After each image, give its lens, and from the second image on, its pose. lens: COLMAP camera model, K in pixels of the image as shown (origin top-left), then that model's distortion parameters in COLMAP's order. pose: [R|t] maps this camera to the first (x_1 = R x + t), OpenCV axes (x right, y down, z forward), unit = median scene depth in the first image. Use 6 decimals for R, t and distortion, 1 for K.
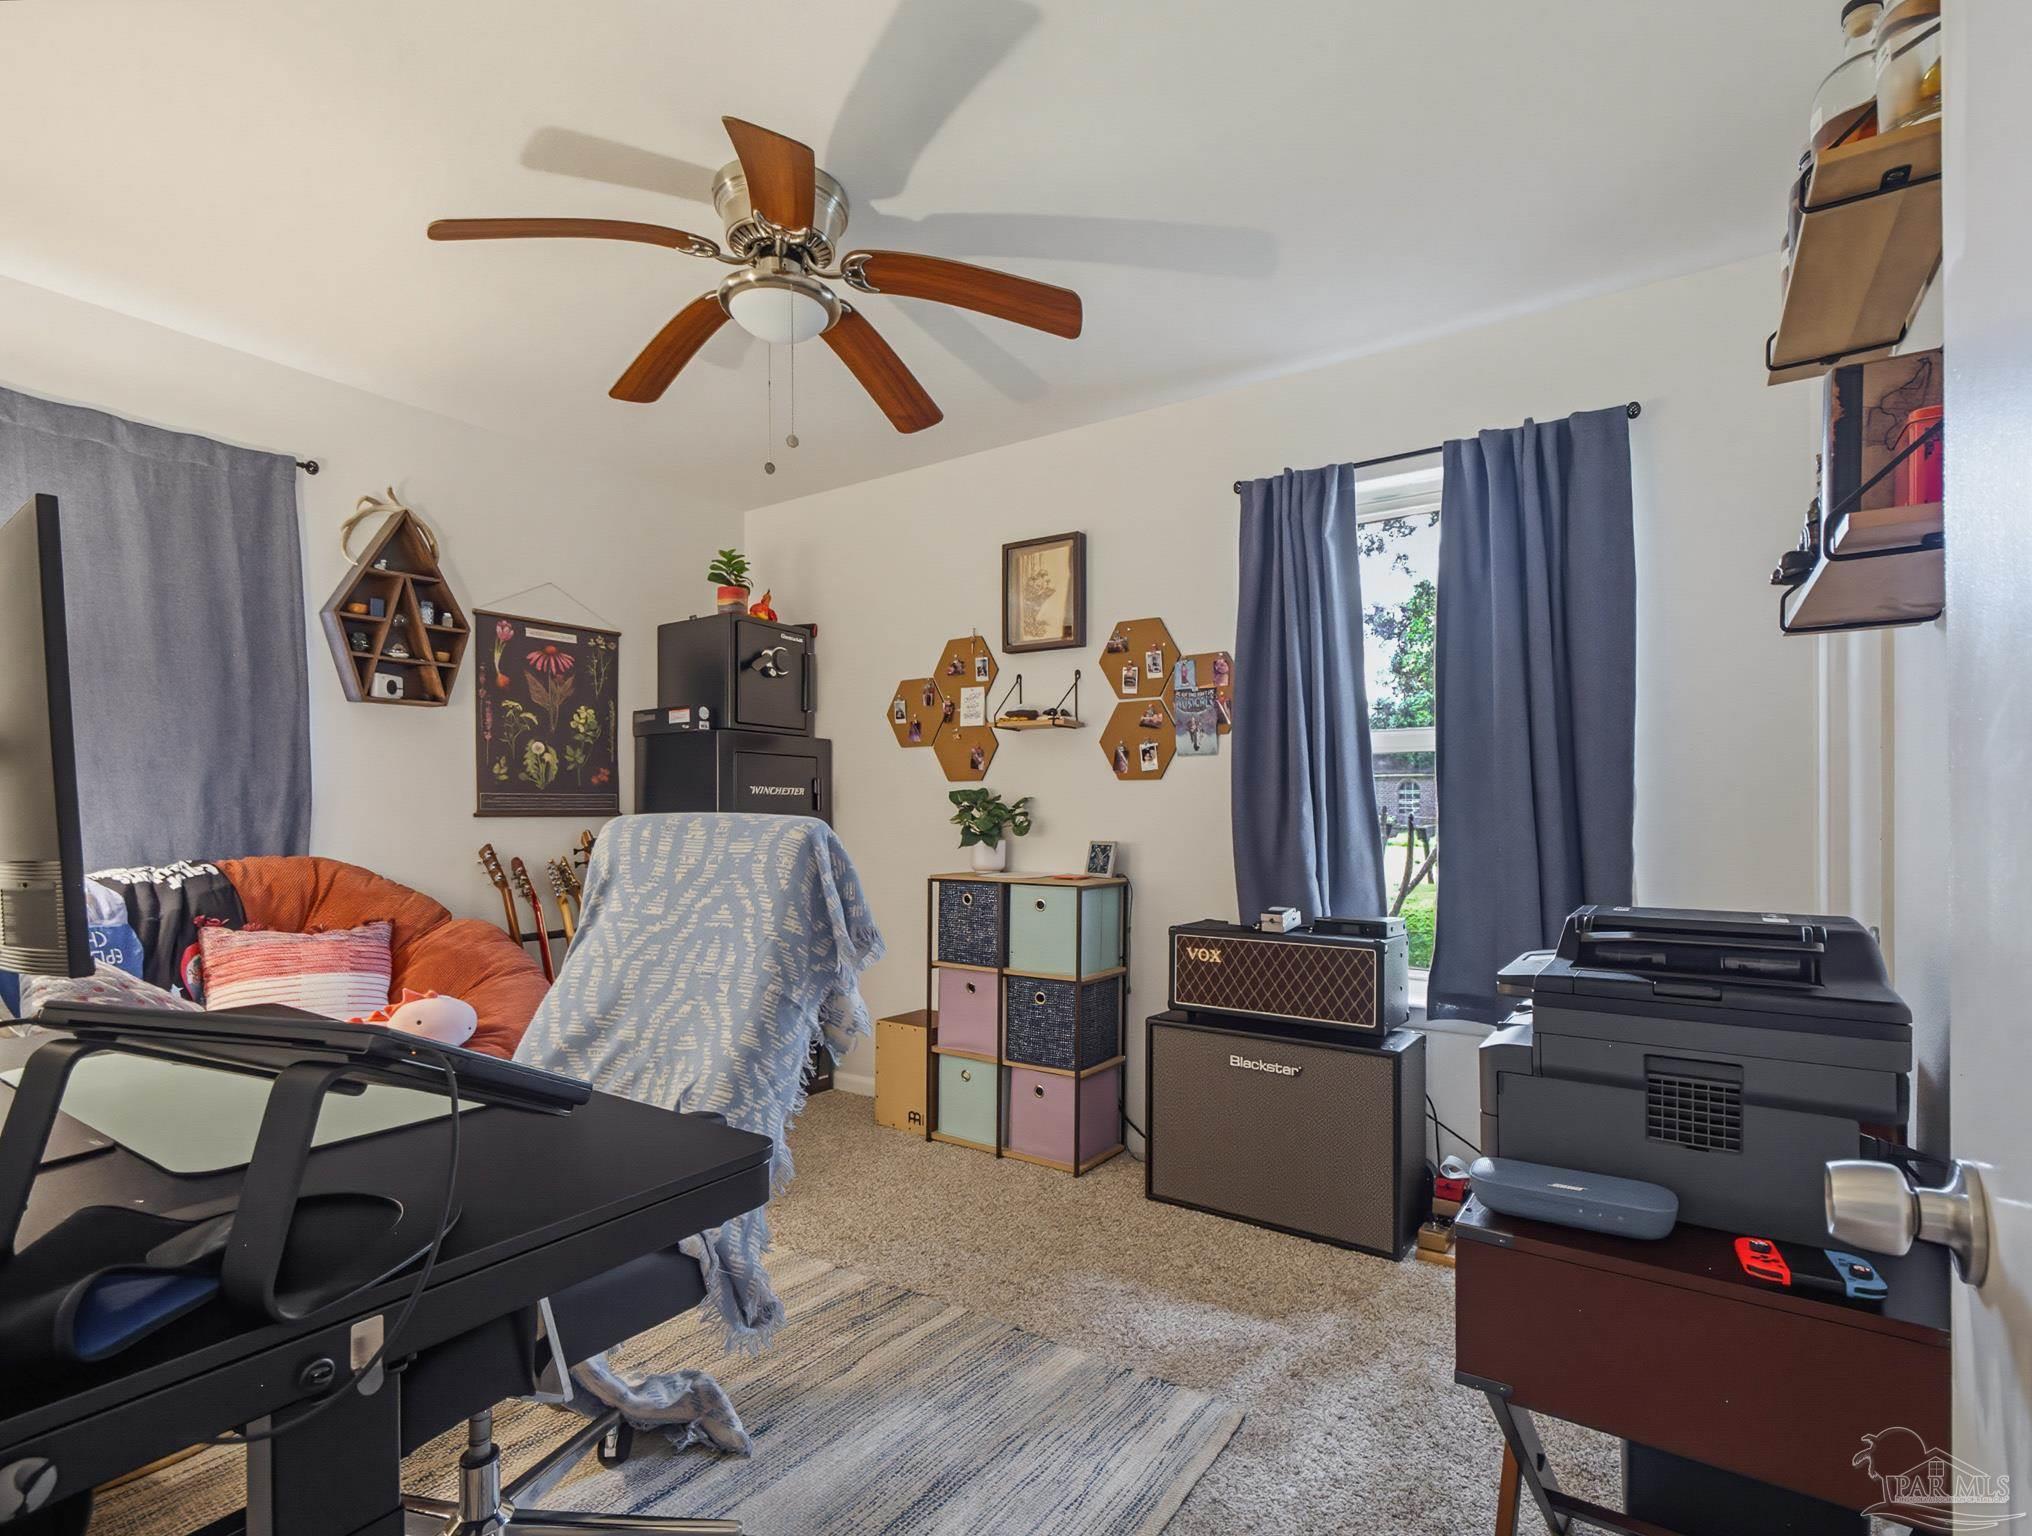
lens RADIAL K [[973.8, 0, 1018.7], [0, 973.8, 813.9], [0, 0, 1]] dist [-0.000857, -0.000155]
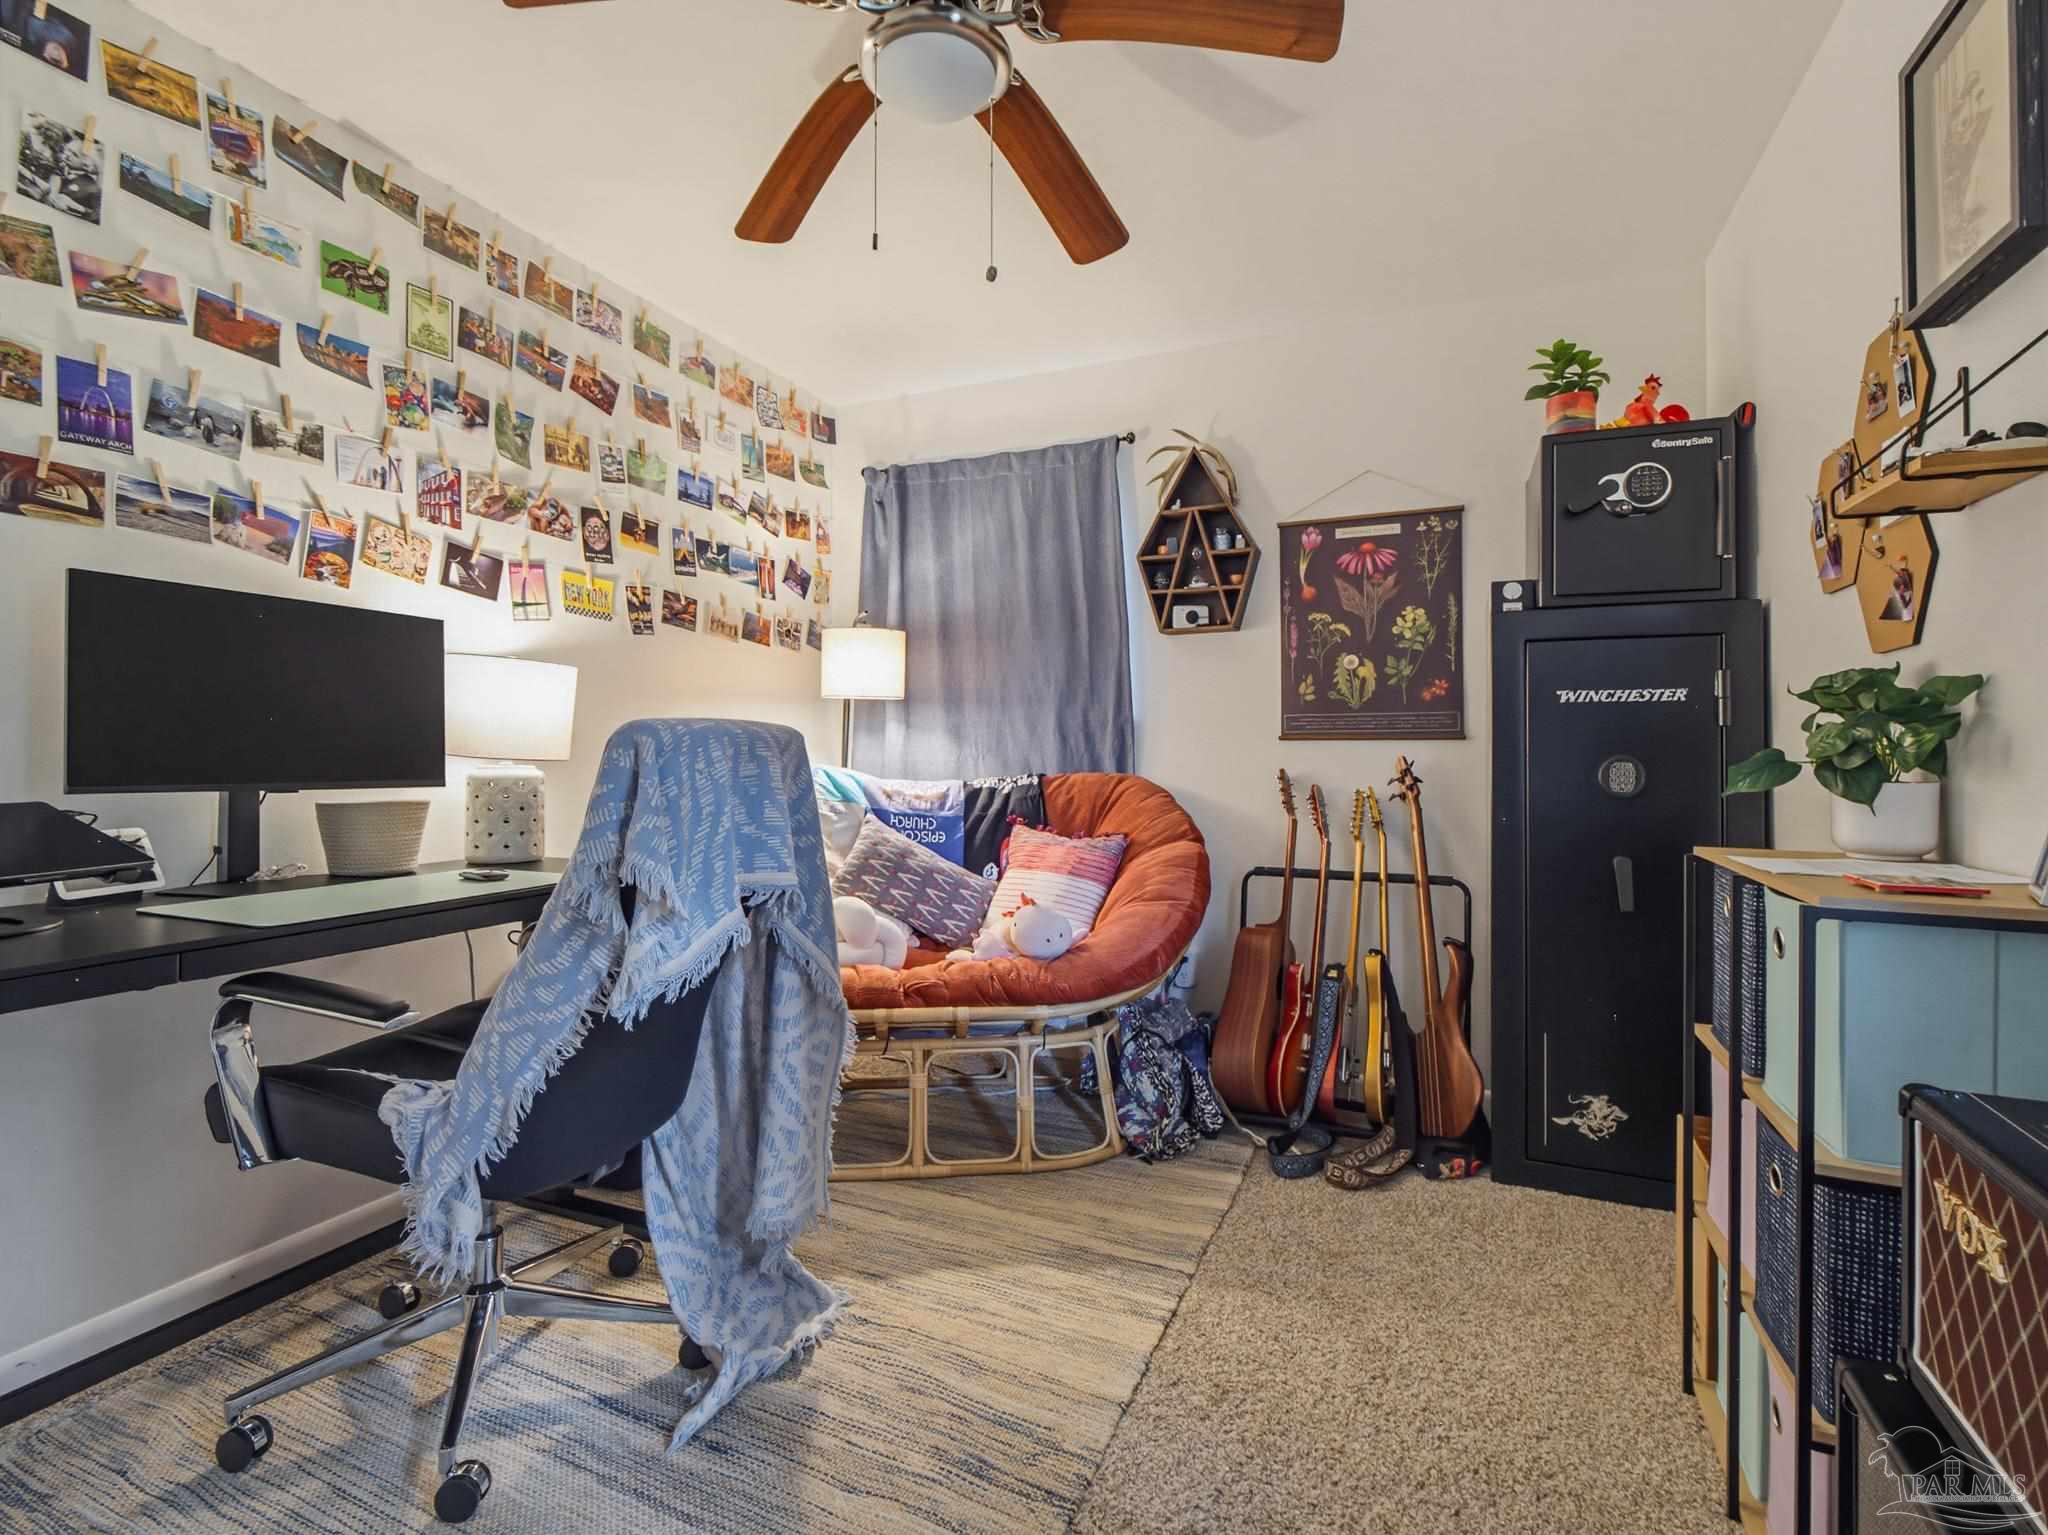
lens RADIAL K [[966.6, 0, 1031.2], [0, 966.6, 736.1], [0, 0, 1]] dist [0.000274, 0.000129]
pose [[0.182501, -0.014407, -0.983100, 0.322249], [-0.004365, 0.999871, -0.015463, 0.014581], [0.983196, 0.007113, 0.182415, 0.575952]]
